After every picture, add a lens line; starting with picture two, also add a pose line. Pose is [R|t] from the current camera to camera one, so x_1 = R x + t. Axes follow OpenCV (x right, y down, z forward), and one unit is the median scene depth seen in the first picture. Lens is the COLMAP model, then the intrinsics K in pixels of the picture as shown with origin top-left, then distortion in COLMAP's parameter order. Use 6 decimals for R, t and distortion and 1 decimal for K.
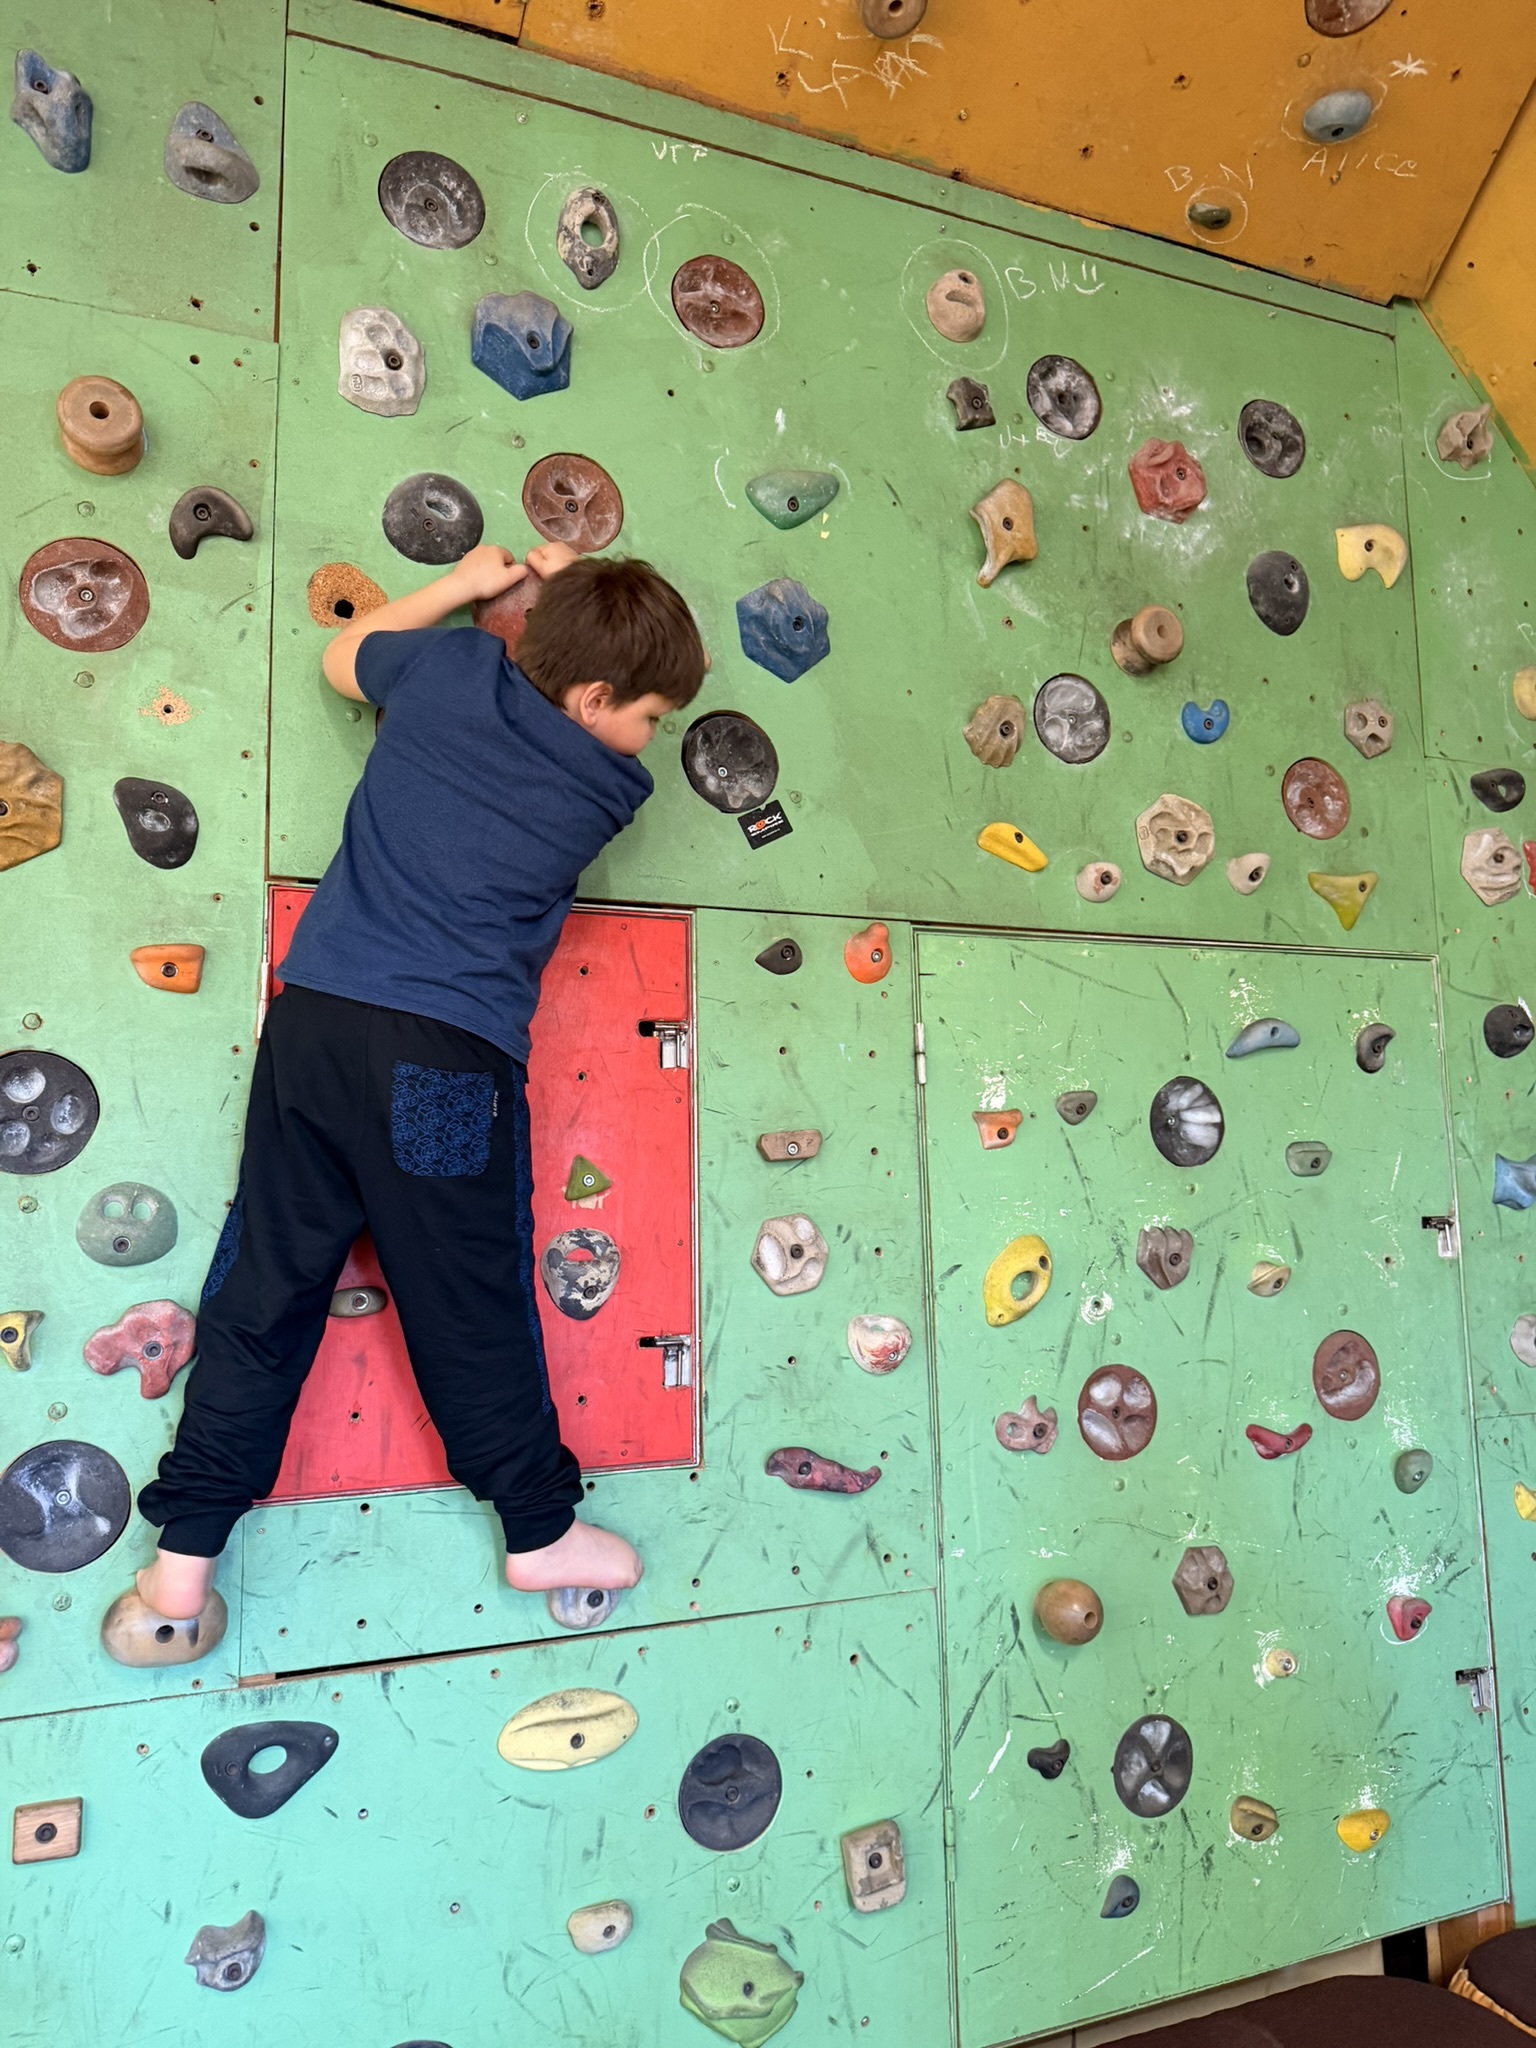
lens RADIAL K [[1452.4, 0, 766.9], [0, 1452.4, 1032.8], [0, 0, 1]] dist [0.008166, -0.012903]
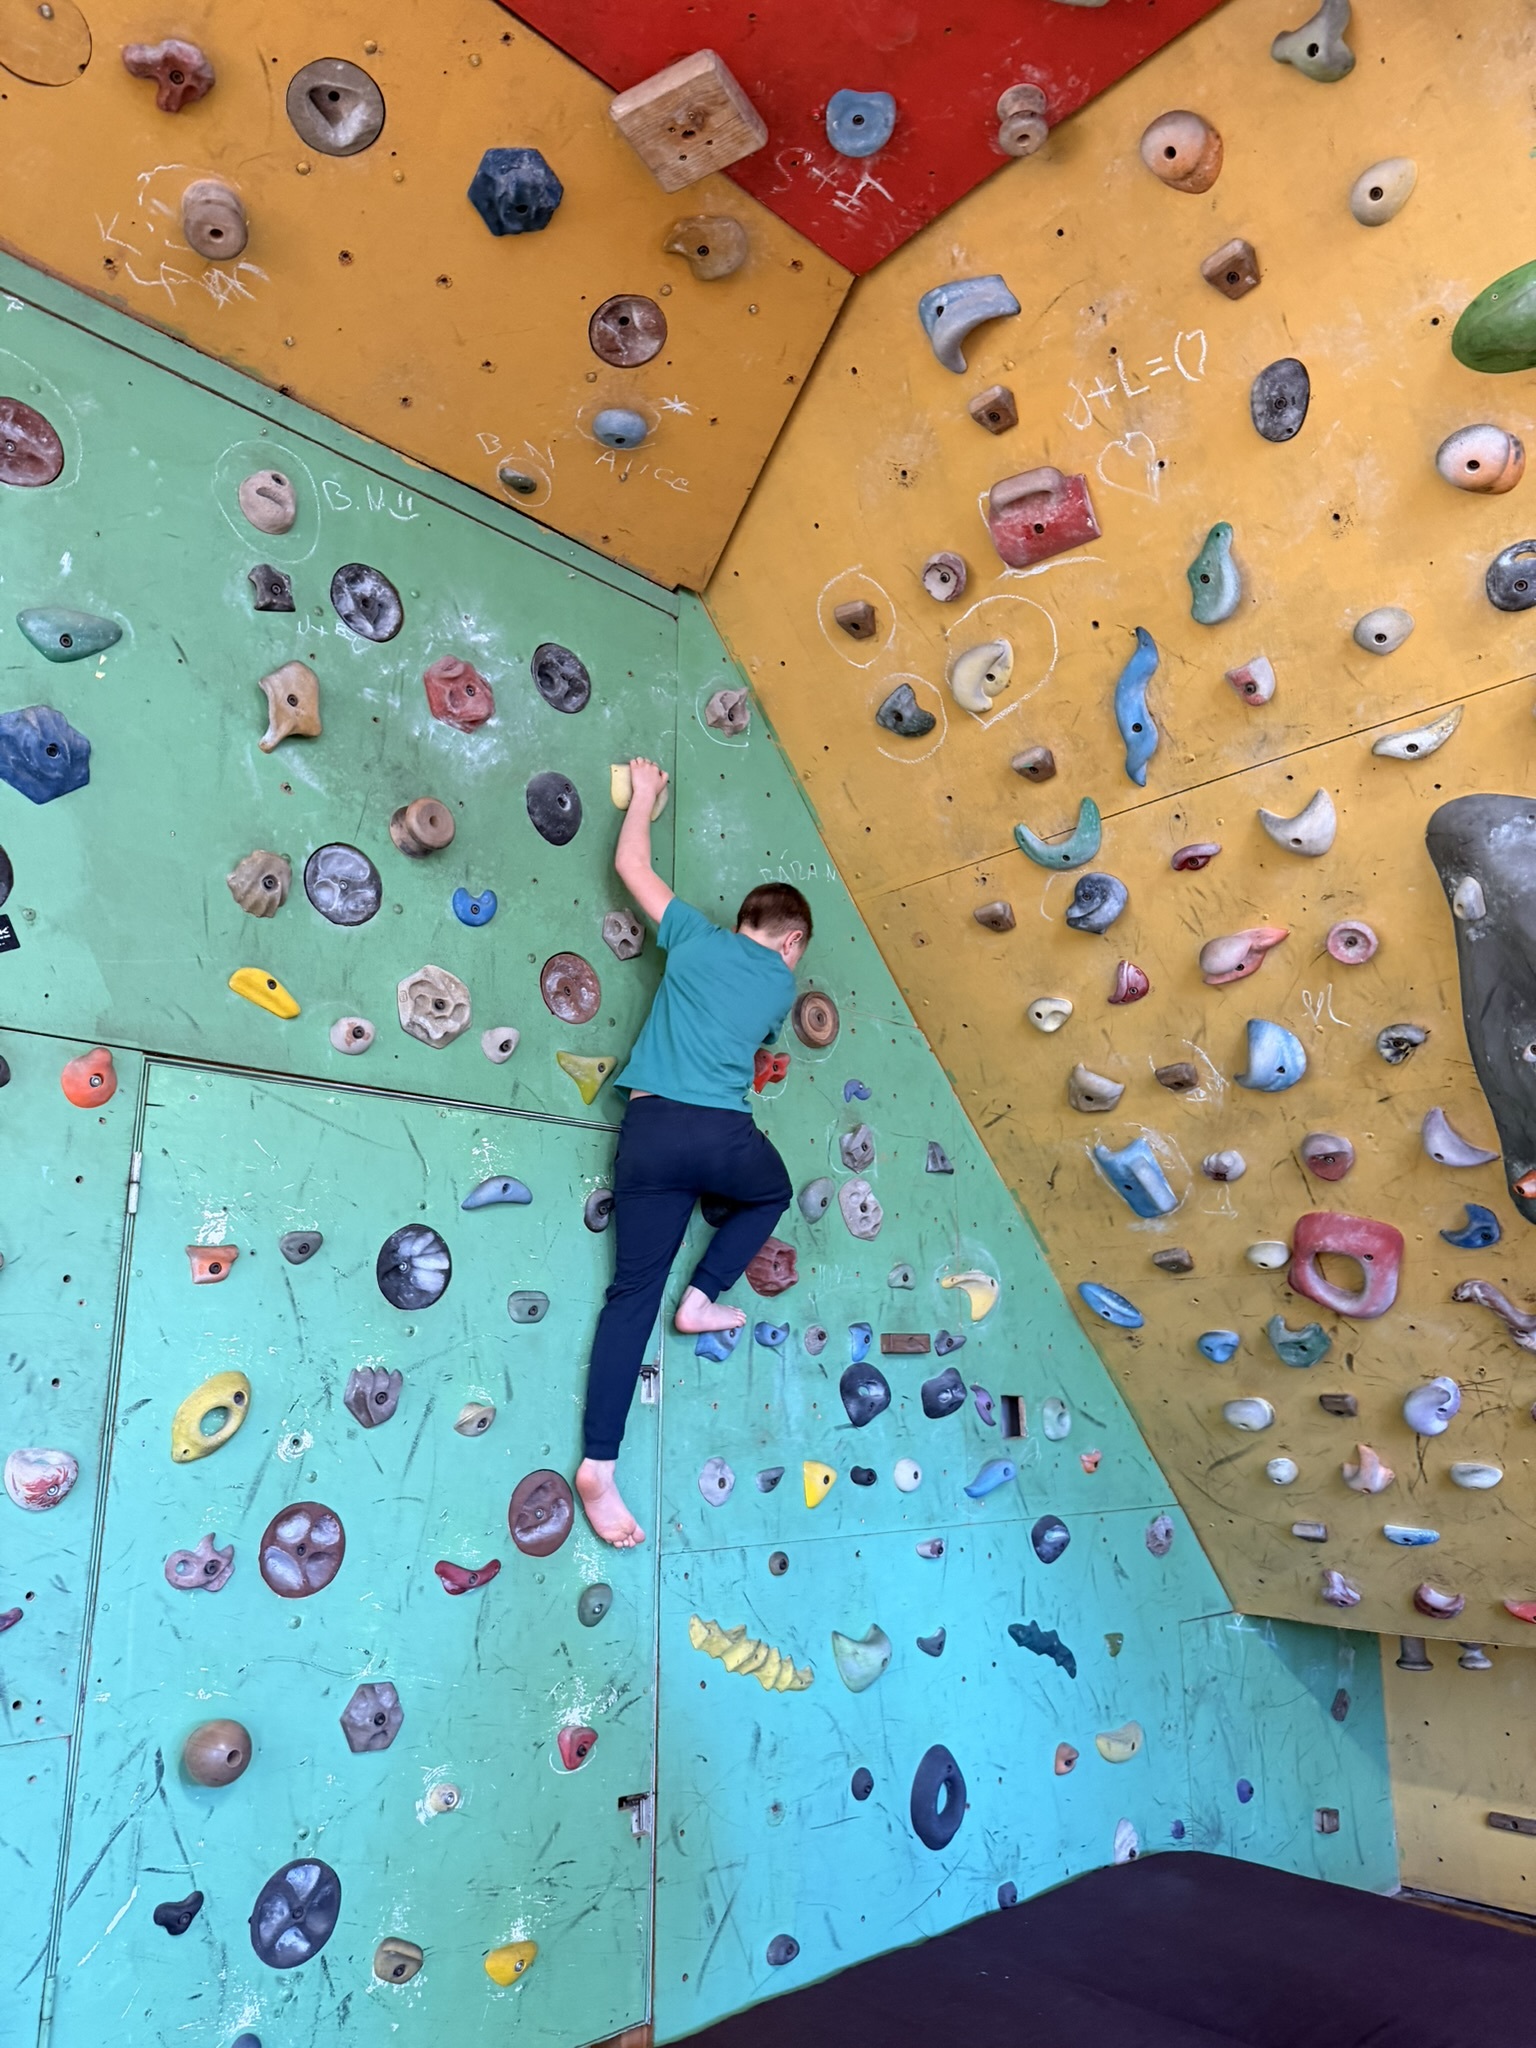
lens RADIAL K [[1442.3, 0, 752.2], [0, 1442.3, 1028.2], [0, 0, 1]] dist [0.017796, -0.023726]
pose [[0.929816, 0.109747, 0.351279, 0.138173], [-0.063498, 0.988028, -0.140604, 0.021936], [-0.362504, 0.108430, 0.925653, -0.099573]]
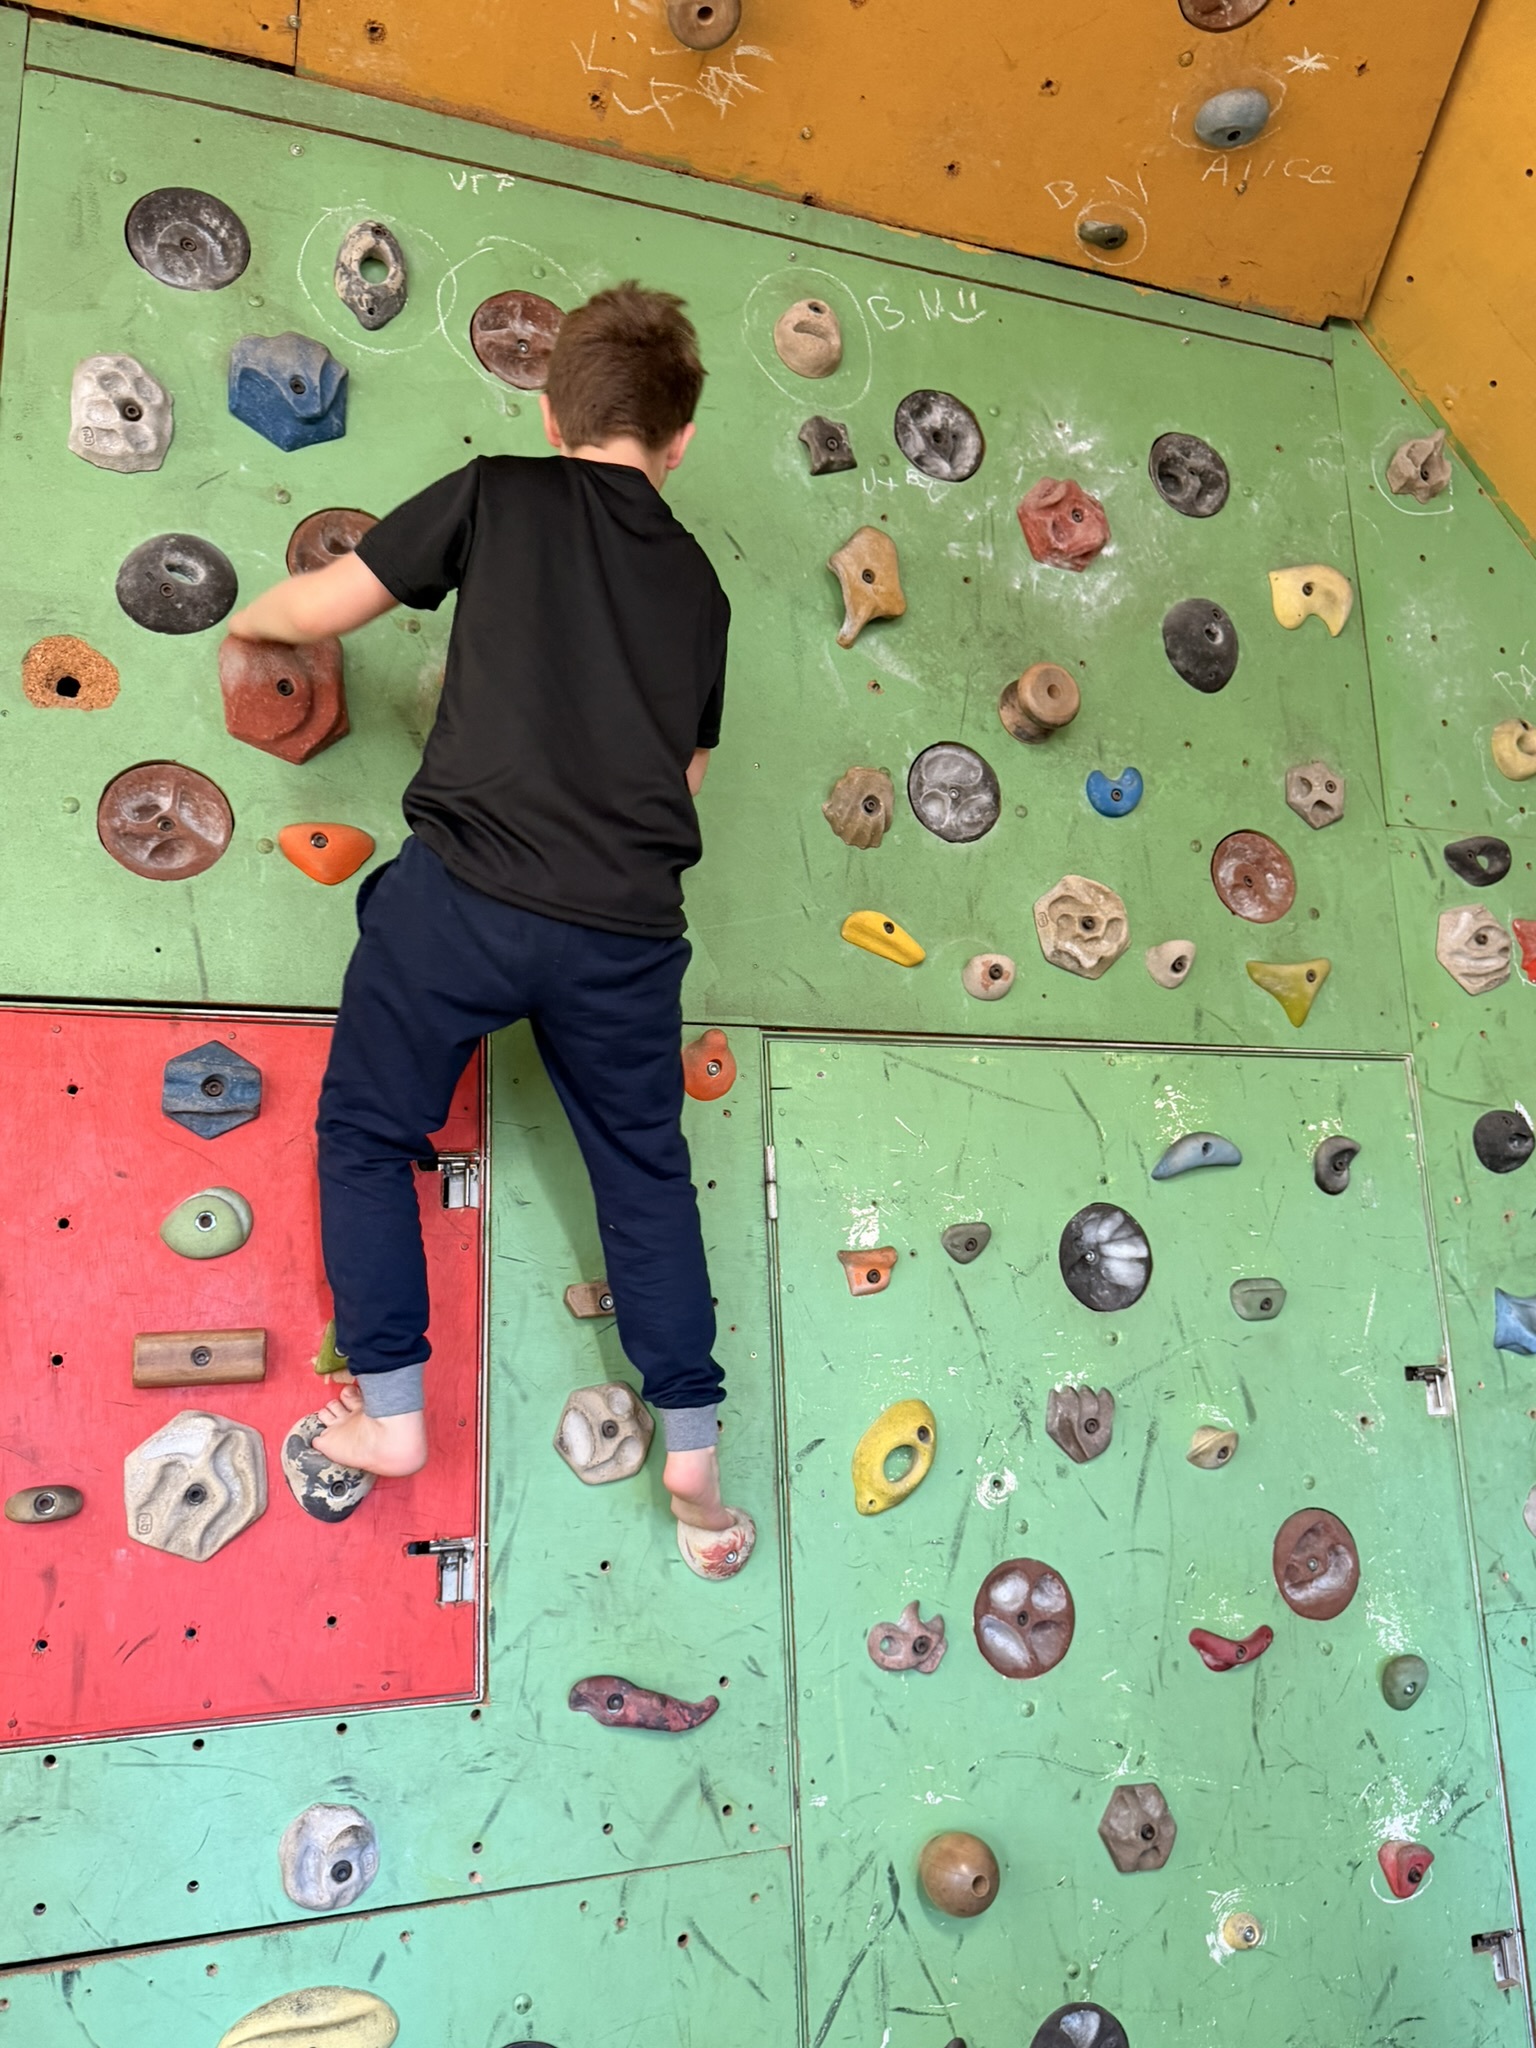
lens RADIAL K [[1574.8, 0, 768.0], [0, 1574.8, 1024.0], [0, 0, 1]] dist [0.010097, -0.017575]
pose [[0.999273, -0.024317, -0.029375, 0.131533], [0.021772, 0.996223, -0.084053, -0.001704], [0.031308, 0.083352, 0.996028, 0.077966]]
